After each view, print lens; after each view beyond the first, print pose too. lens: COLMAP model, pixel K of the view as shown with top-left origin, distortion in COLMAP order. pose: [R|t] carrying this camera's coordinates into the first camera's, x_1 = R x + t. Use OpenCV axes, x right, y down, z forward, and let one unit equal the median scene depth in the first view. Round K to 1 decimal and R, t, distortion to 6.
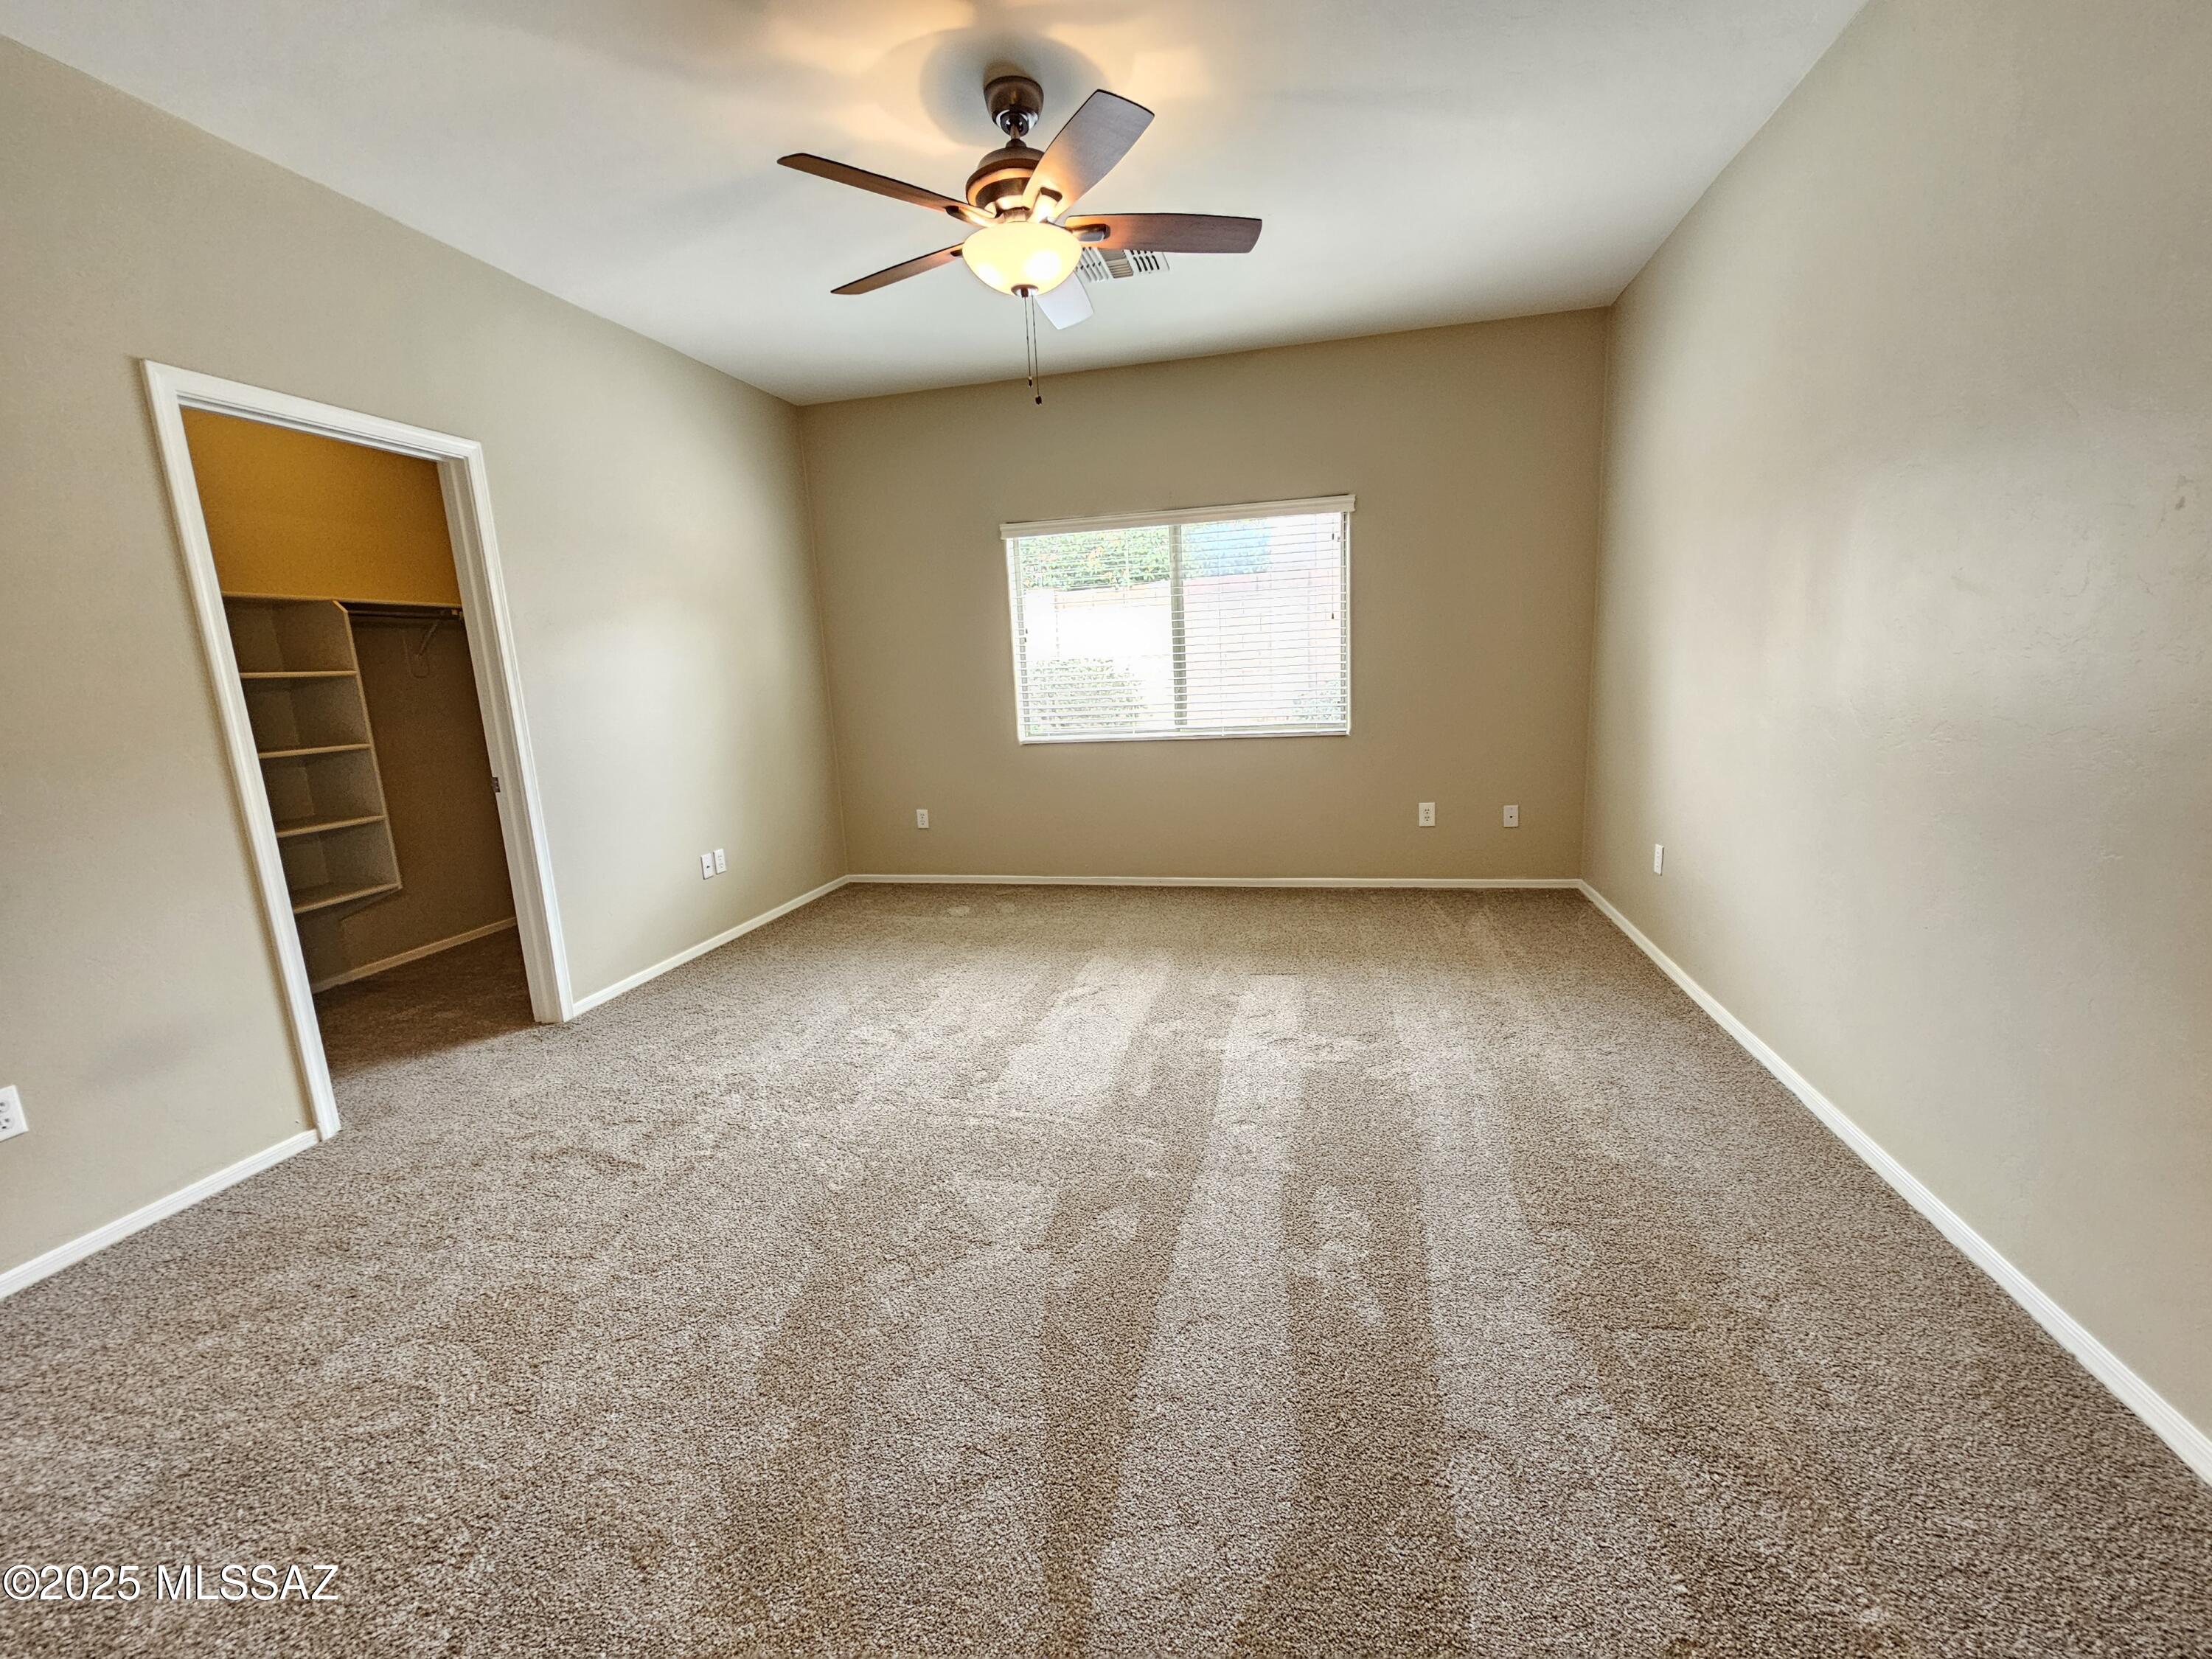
lens RADIAL K [[898.3, 0, 1110.2], [0, 898.3, 827.7], [0, 0, 1]] dist [-0.001734, -0.000082]
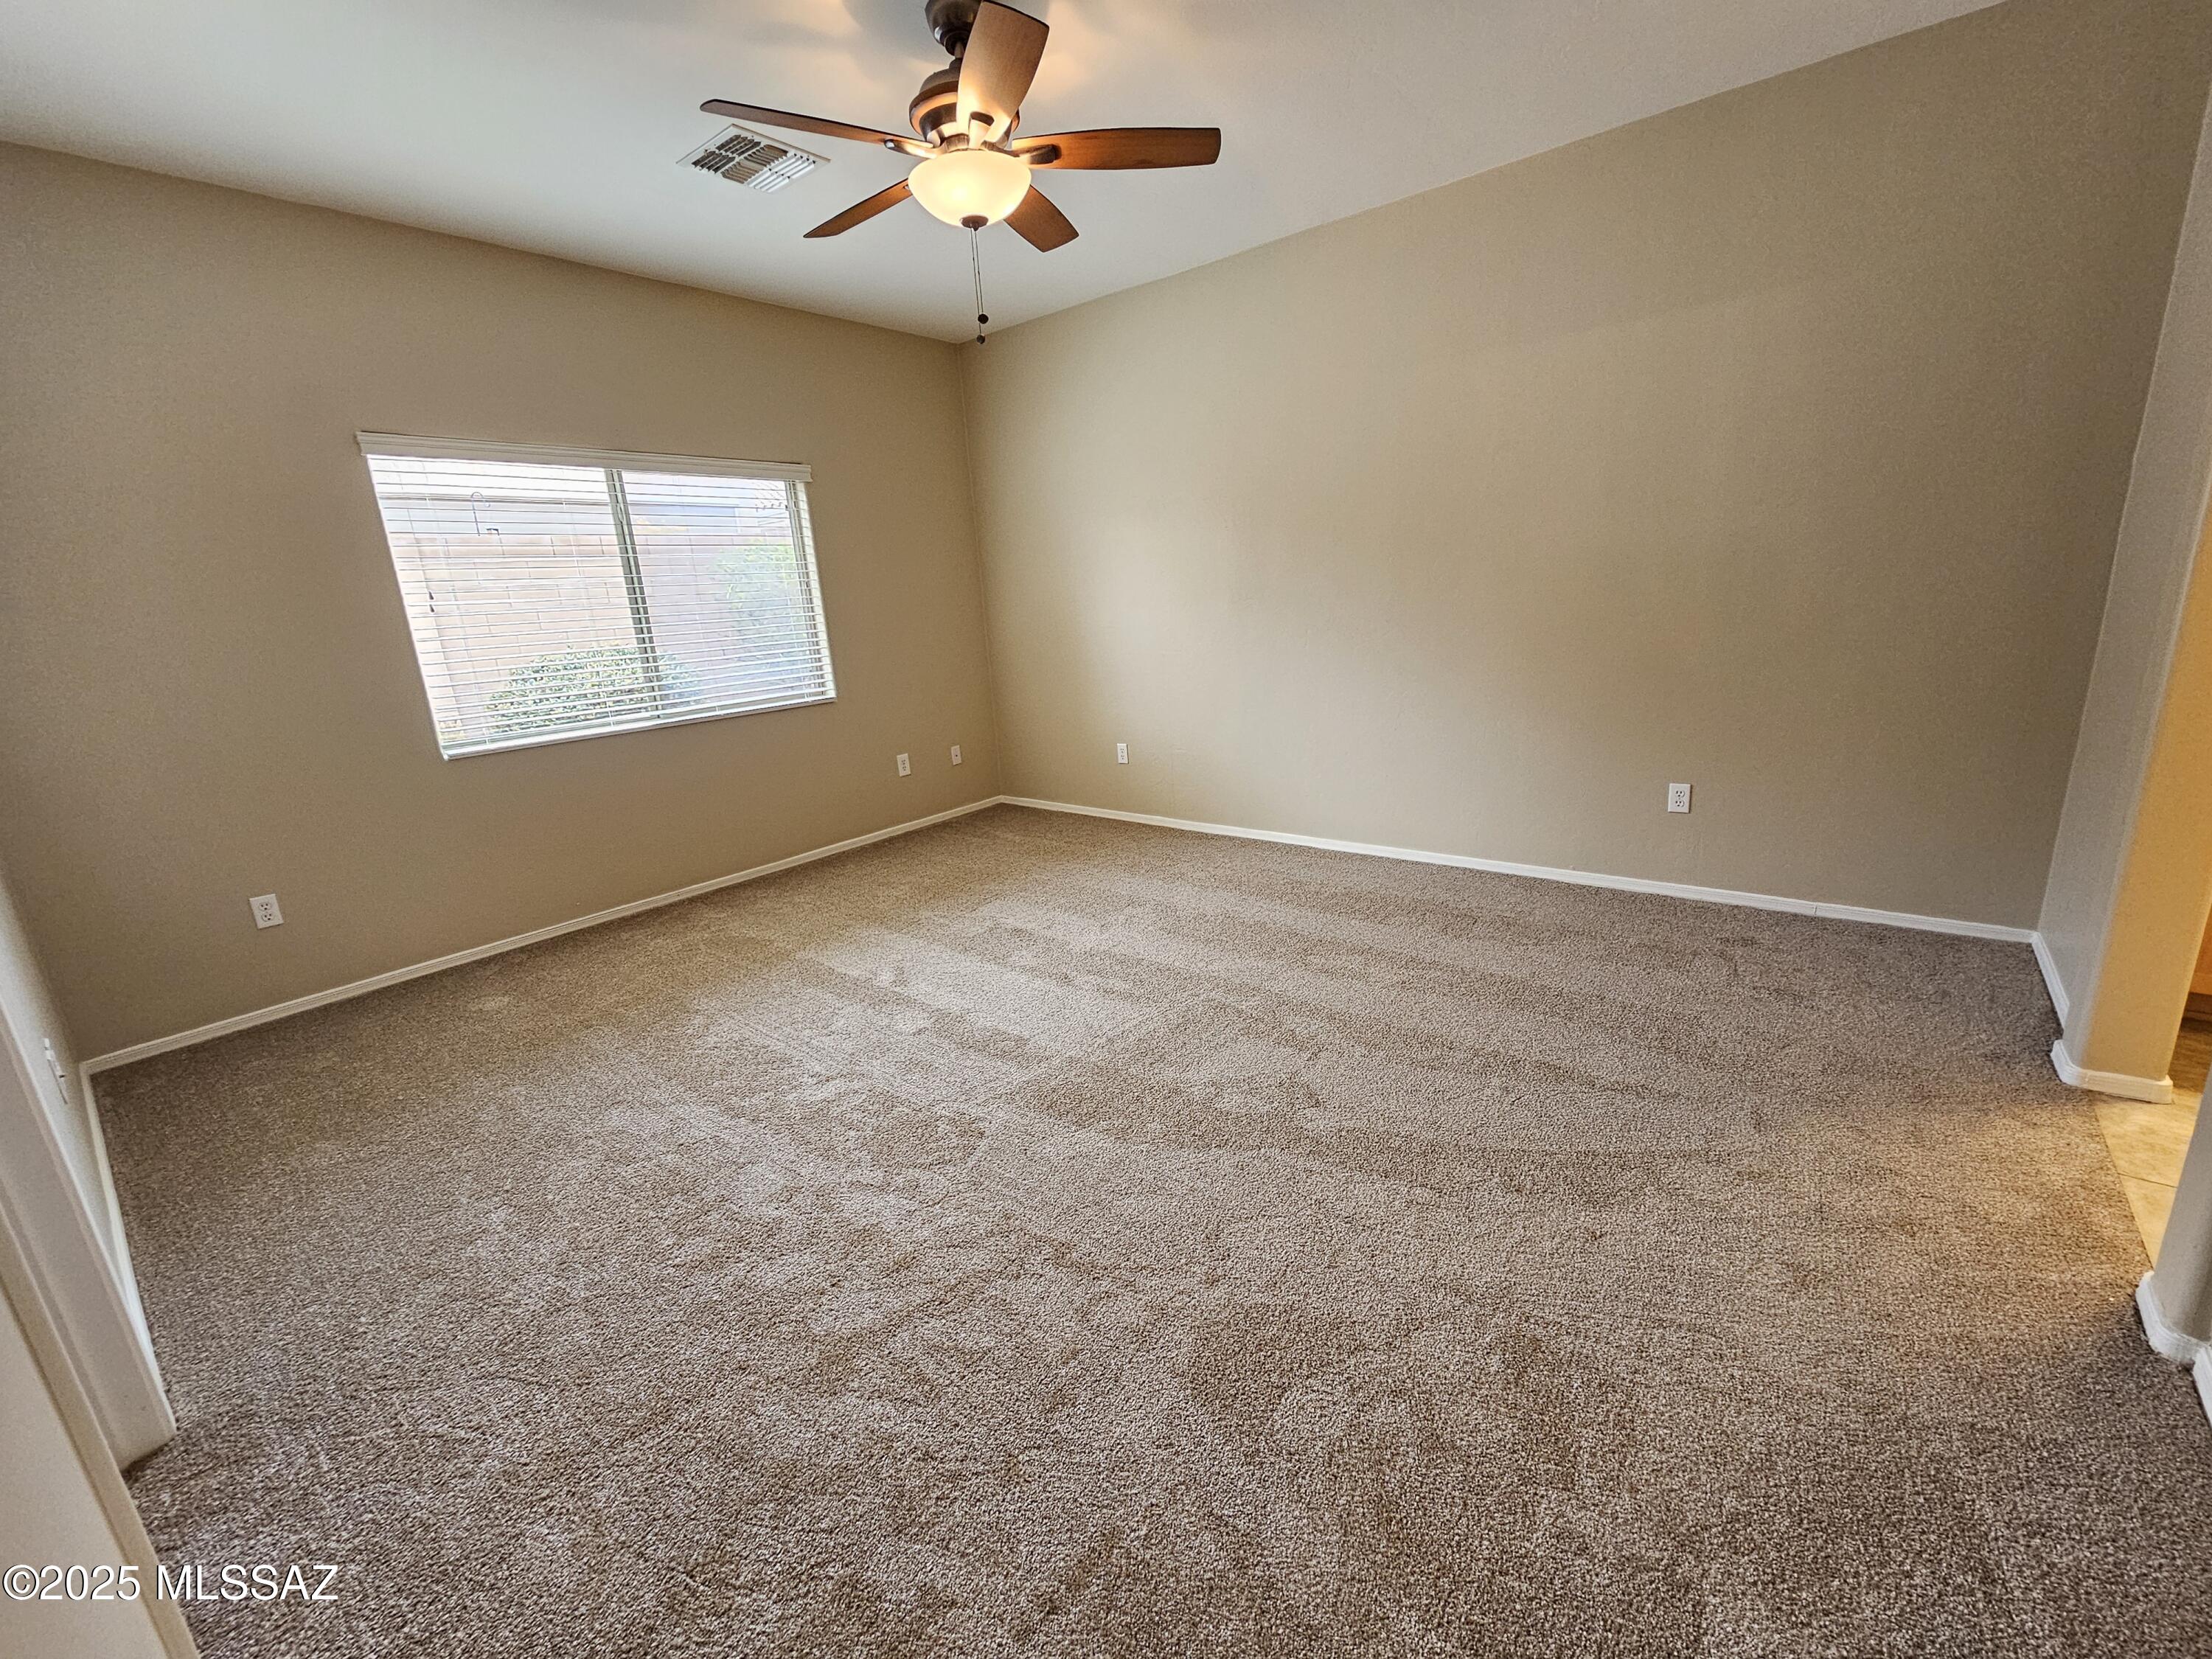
lens RADIAL K [[898.3, 0, 1109.0], [0, 898.3, 825.2], [0, 0, 1]] dist [-0.001734, -0.000082]
pose [[0.454194, -0.205189, 0.866952, -0.676412], [0.203417, 0.971295, 0.123316, -0.036058], [-0.867369, 0.120344, 0.482895, 0.322937]]
